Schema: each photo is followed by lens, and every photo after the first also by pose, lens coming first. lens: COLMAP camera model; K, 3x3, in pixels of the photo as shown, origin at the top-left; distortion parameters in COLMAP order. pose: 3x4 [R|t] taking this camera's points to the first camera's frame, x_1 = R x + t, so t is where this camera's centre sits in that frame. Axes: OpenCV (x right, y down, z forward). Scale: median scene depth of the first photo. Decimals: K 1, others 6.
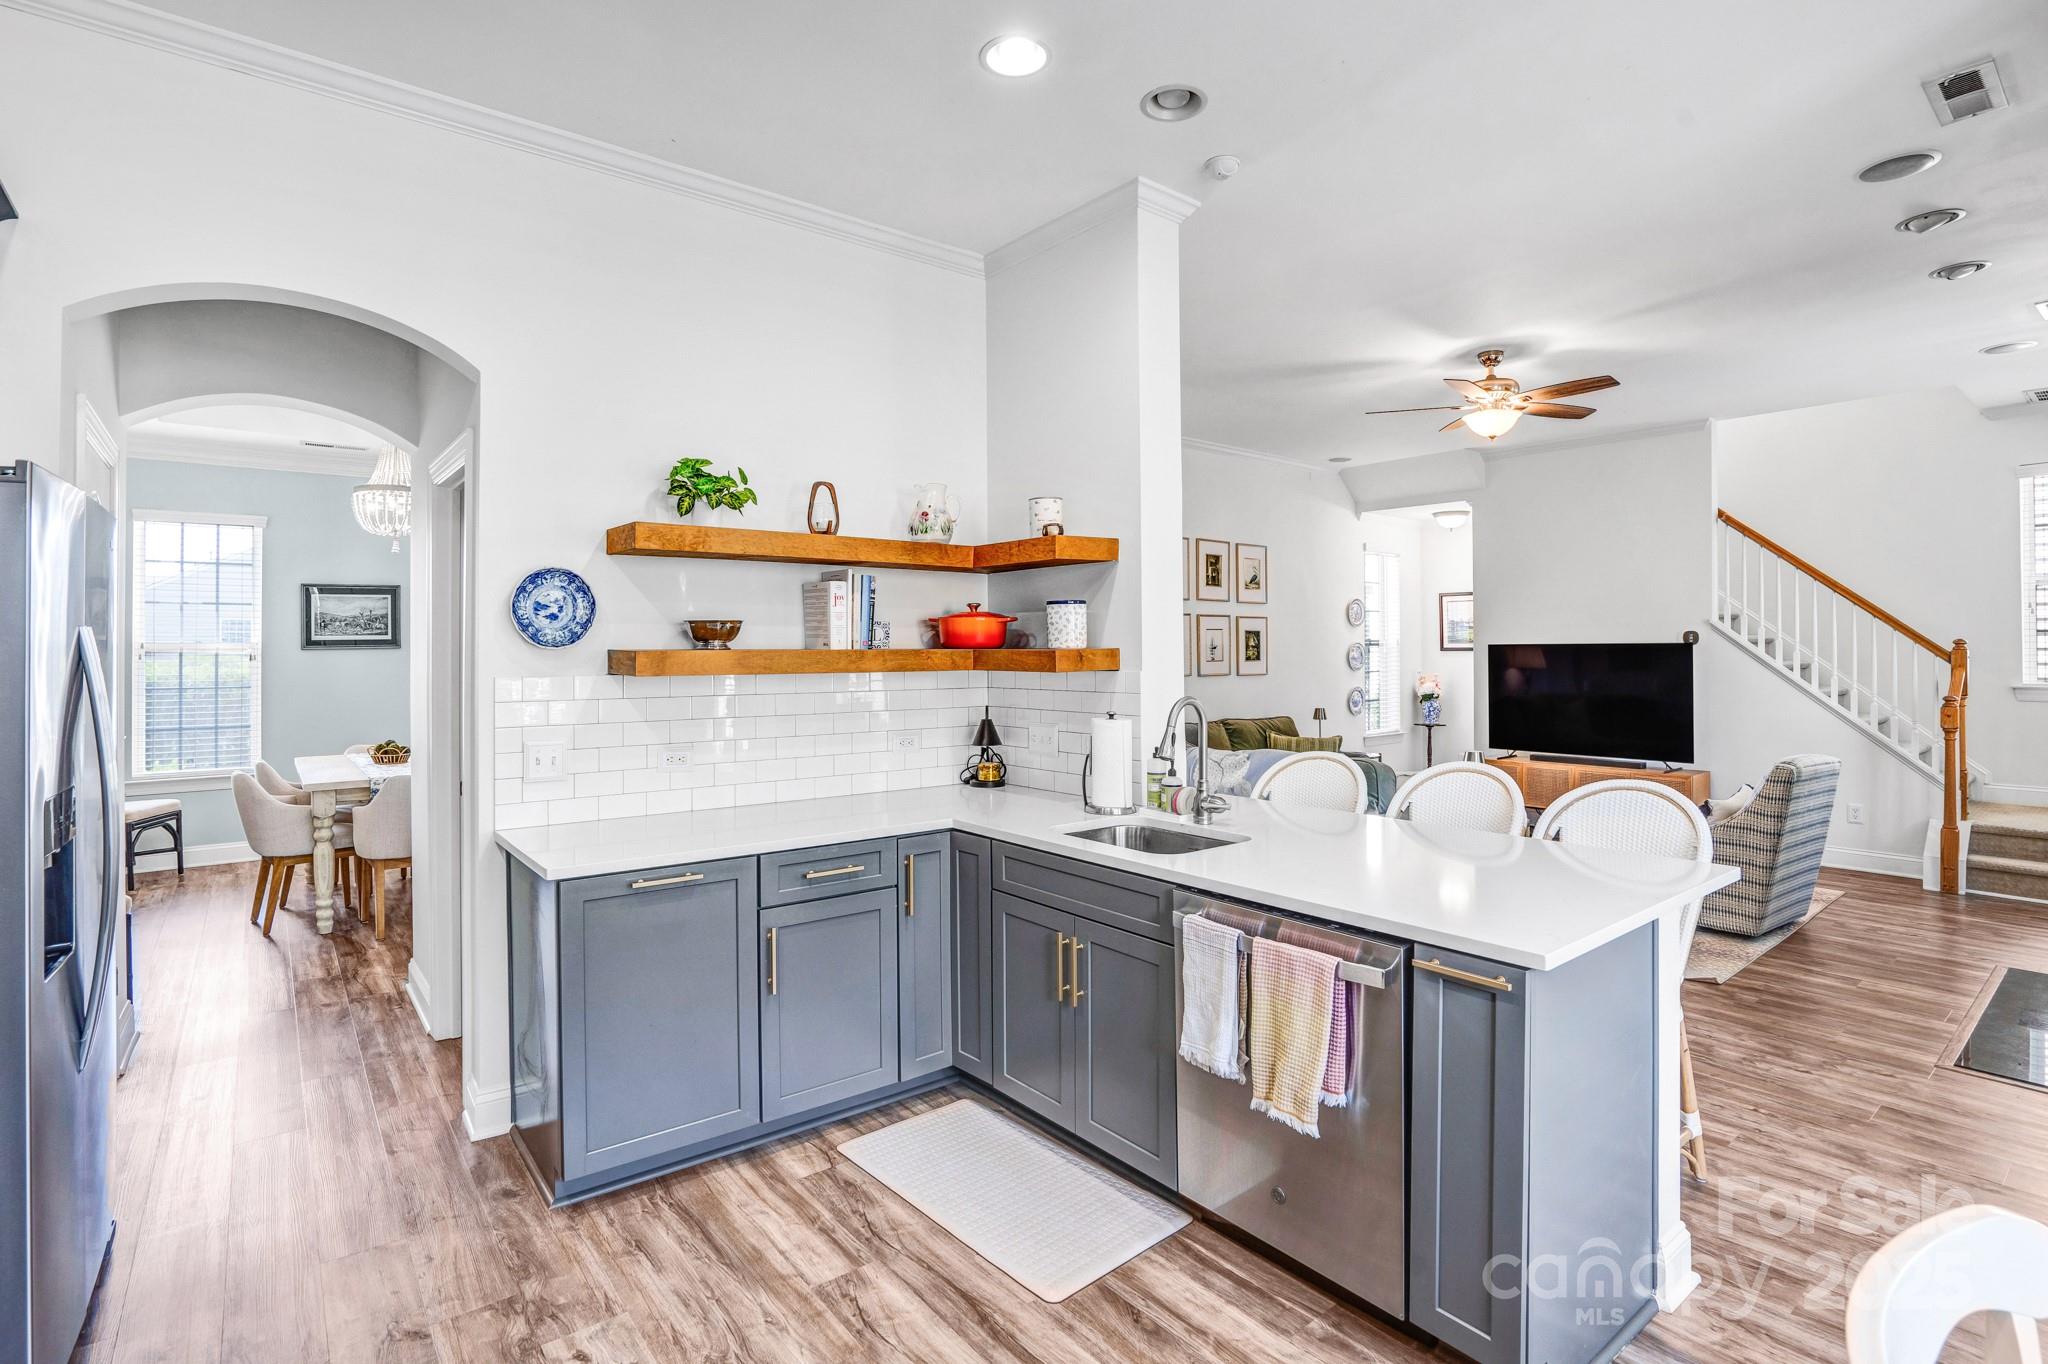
lens RADIAL K [[969.8, 0, 1030.2], [0, 969.8, 635.4], [0, 0, 1]] dist [-0.050739, 0.014721]
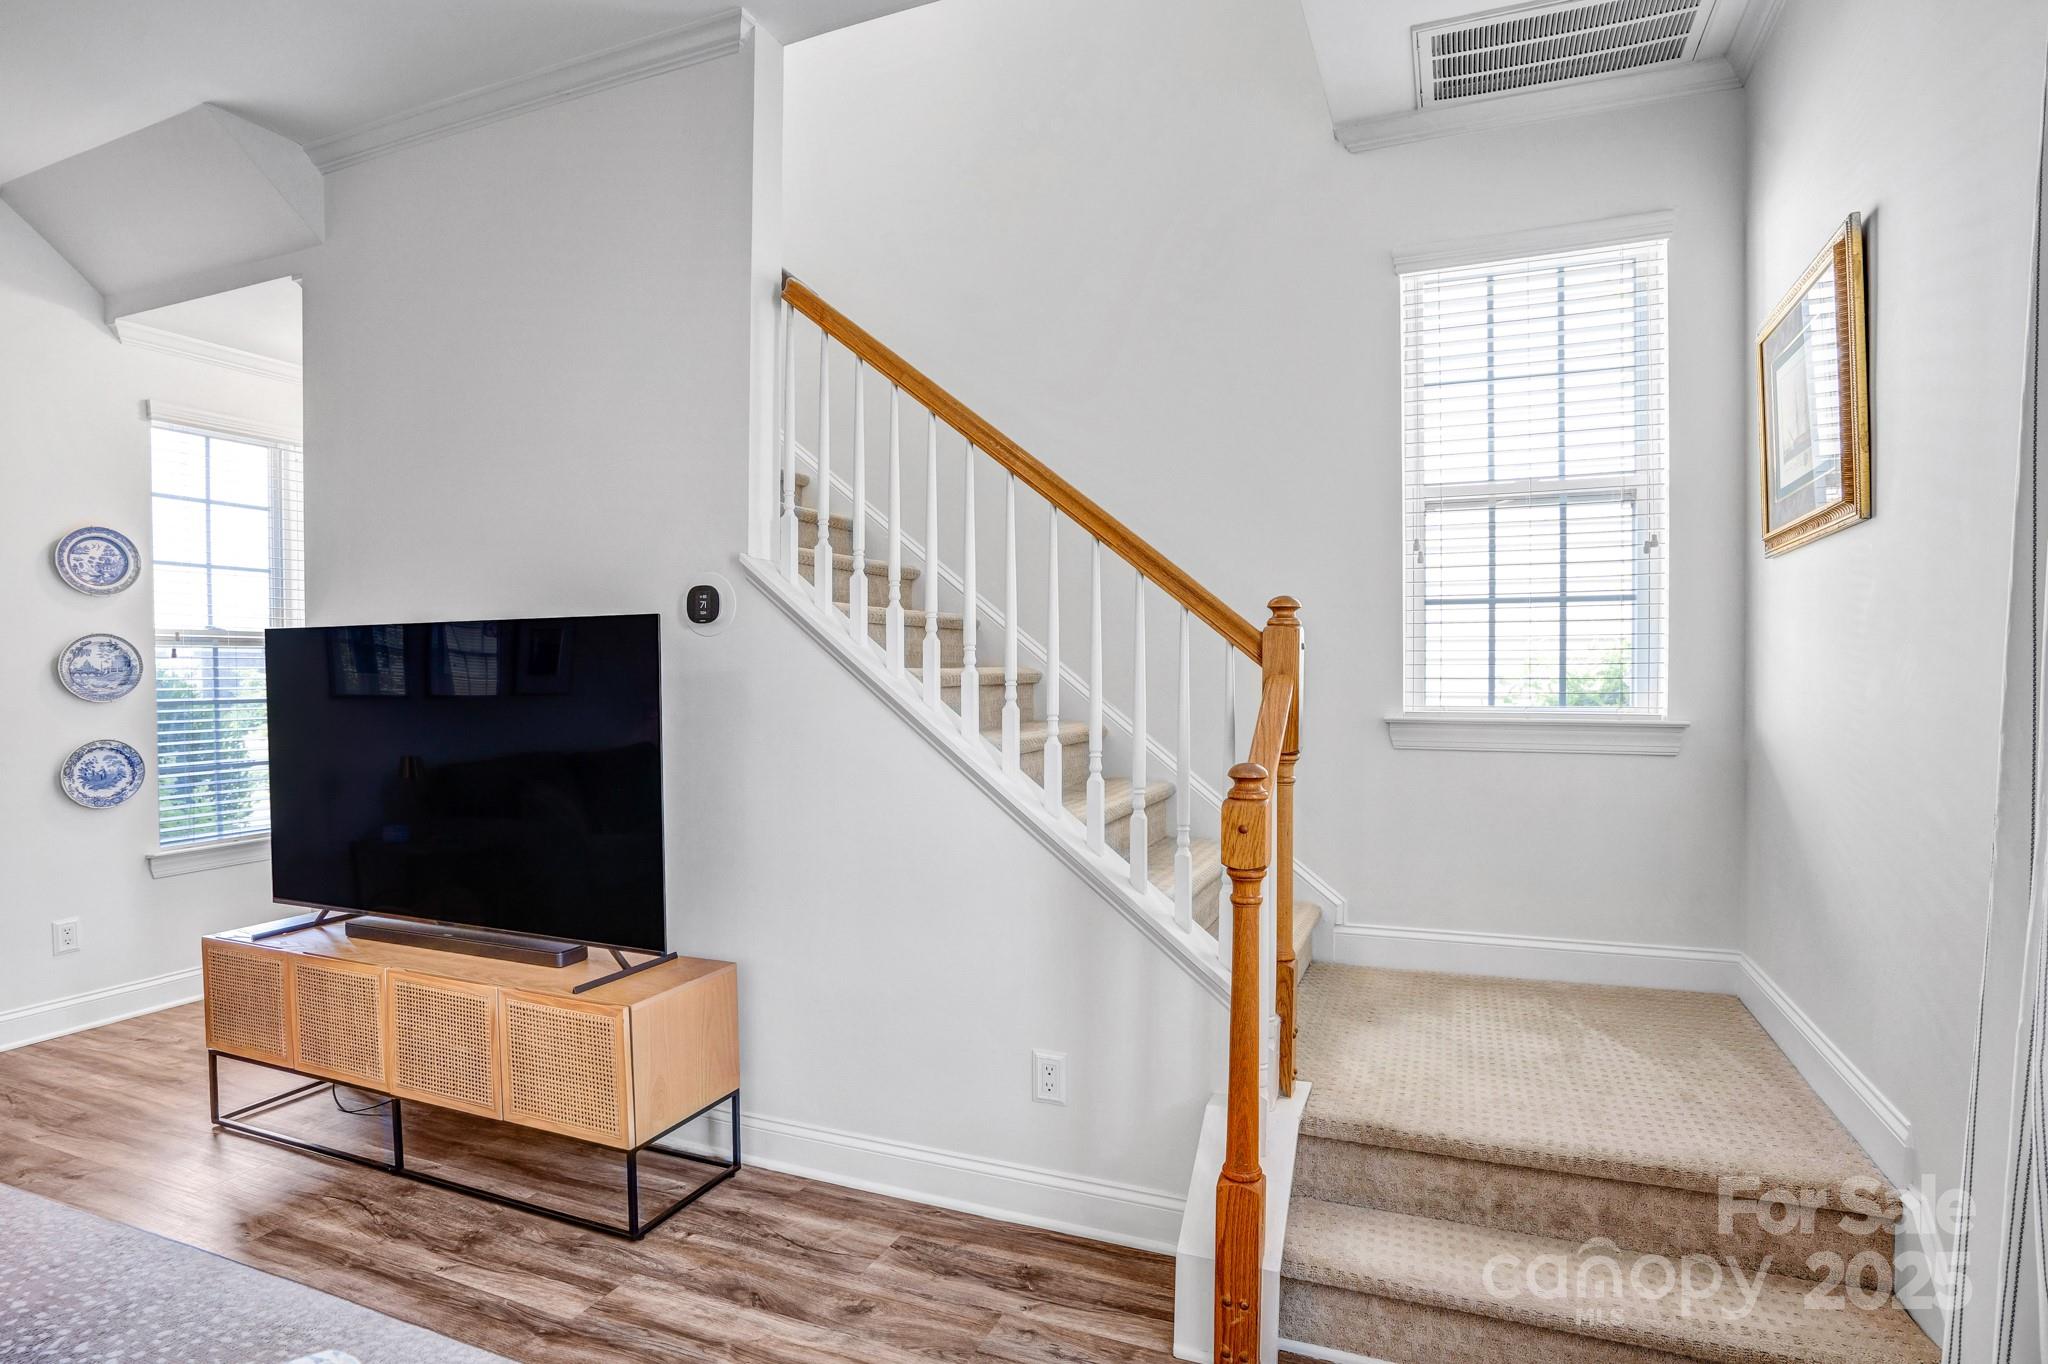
lens RADIAL K [[969.8, 0, 890.7], [0, 969.8, 683.6], [0, 0, 1]] dist [-0.050739, 0.014721]
pose [[0.935995, -0.010070, 0.351868, 0.647147], [-0.000433, 0.999557, 0.029756, 0.022801], [-0.352012, -0.028004, 0.935577, 0.632647]]
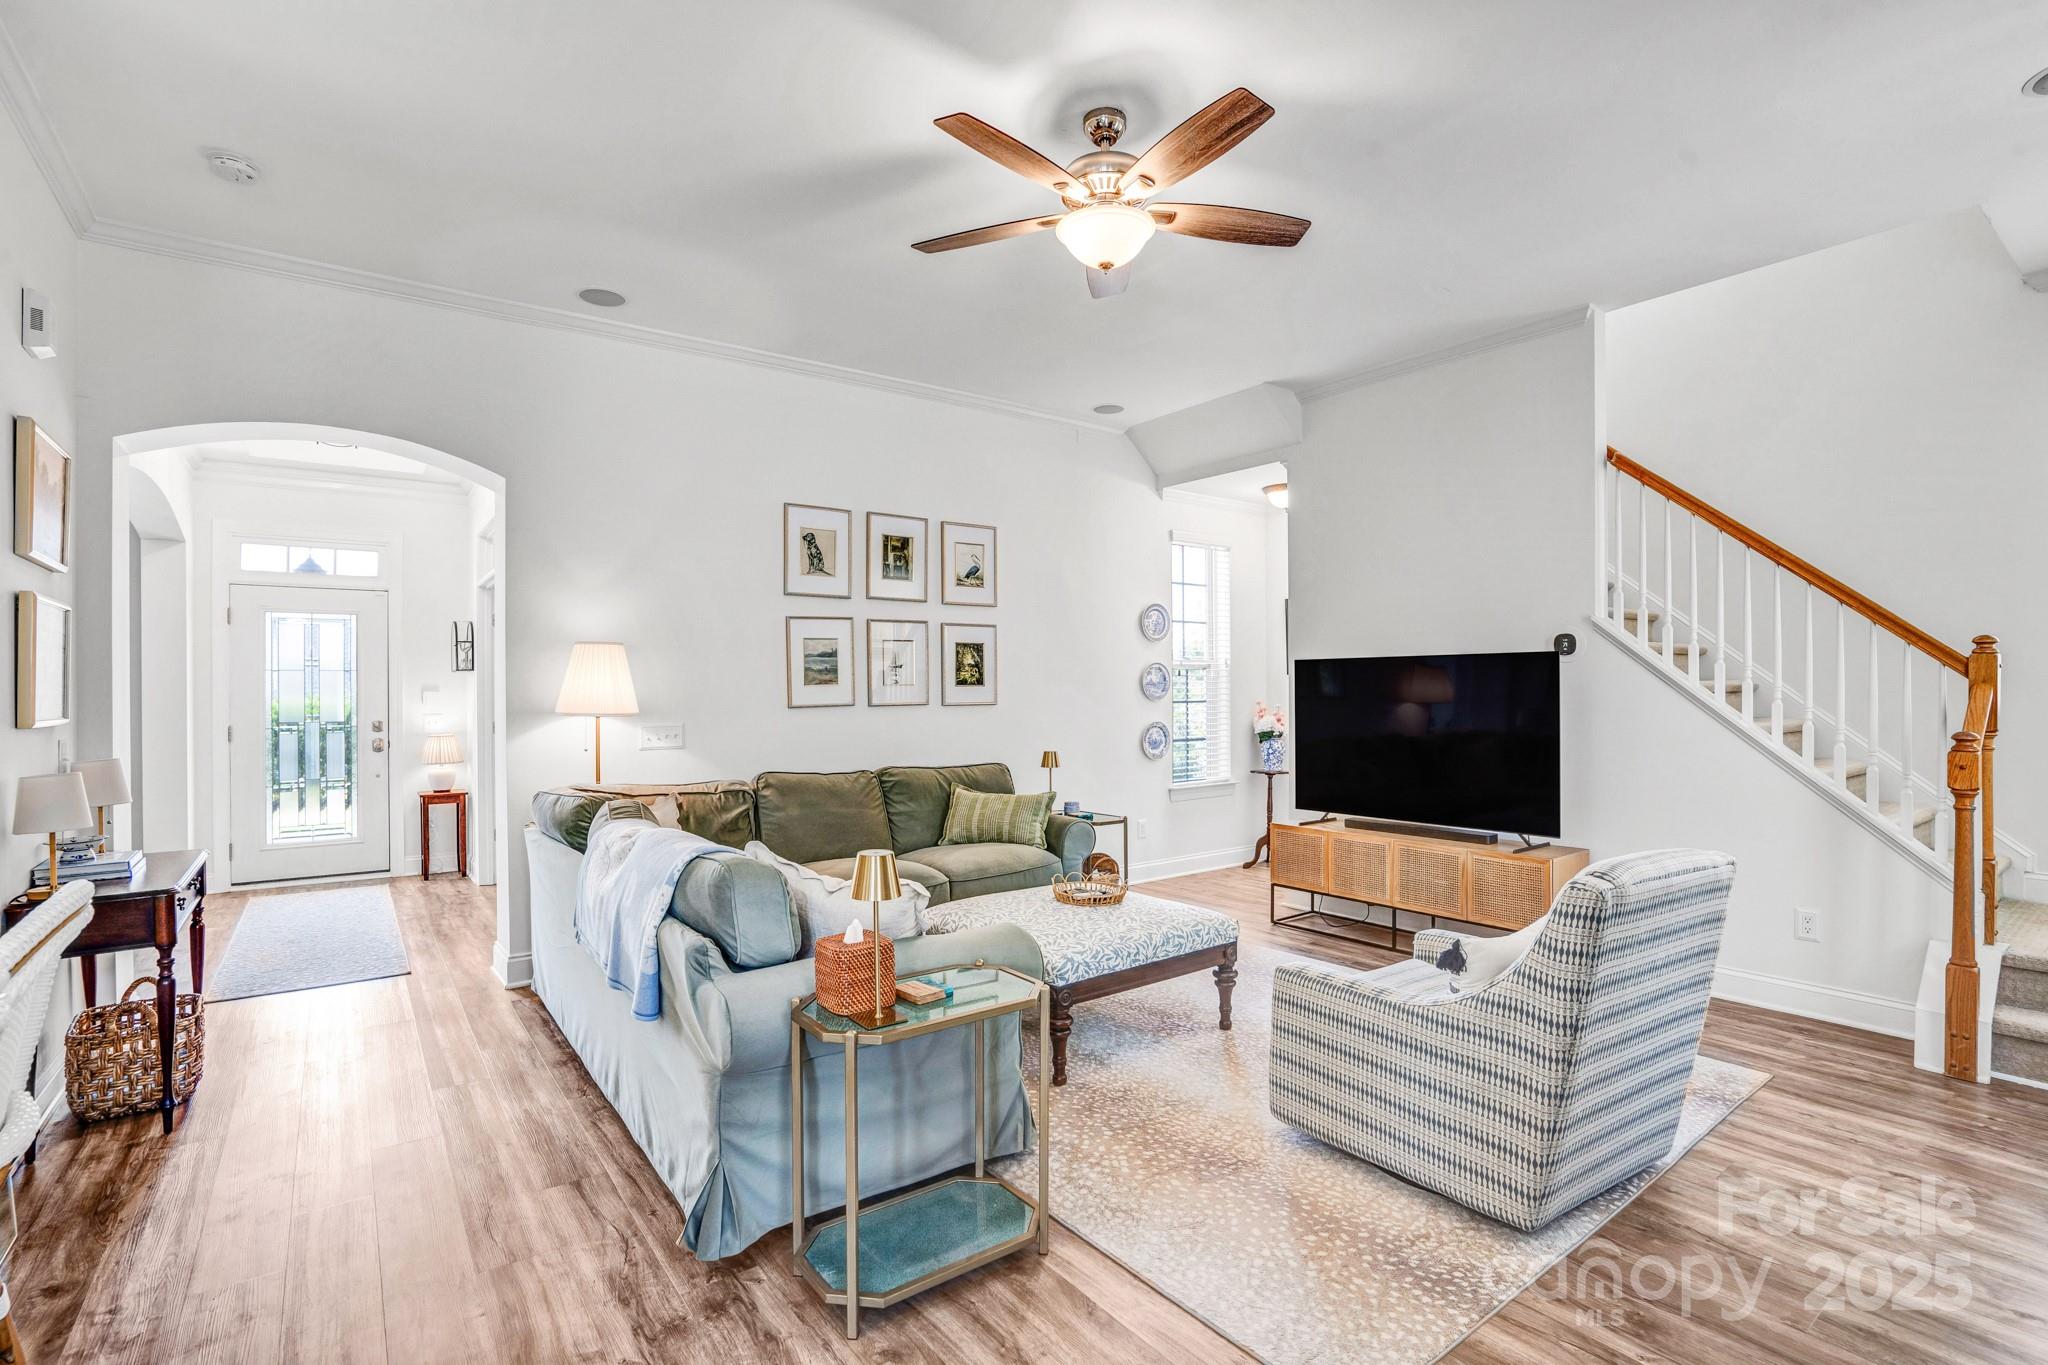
lens RADIAL K [[969.8, 0, 1015.2], [0, 969.8, 686.4], [0, 0, 1]] dist [-0.050739, 0.014721]
pose [[0.999575, -0.004444, -0.028794, 0.342739], [0.004792, 0.999916, 0.012029, 0.022124], [0.028738, -0.012161, 0.999513, 0.337537]]
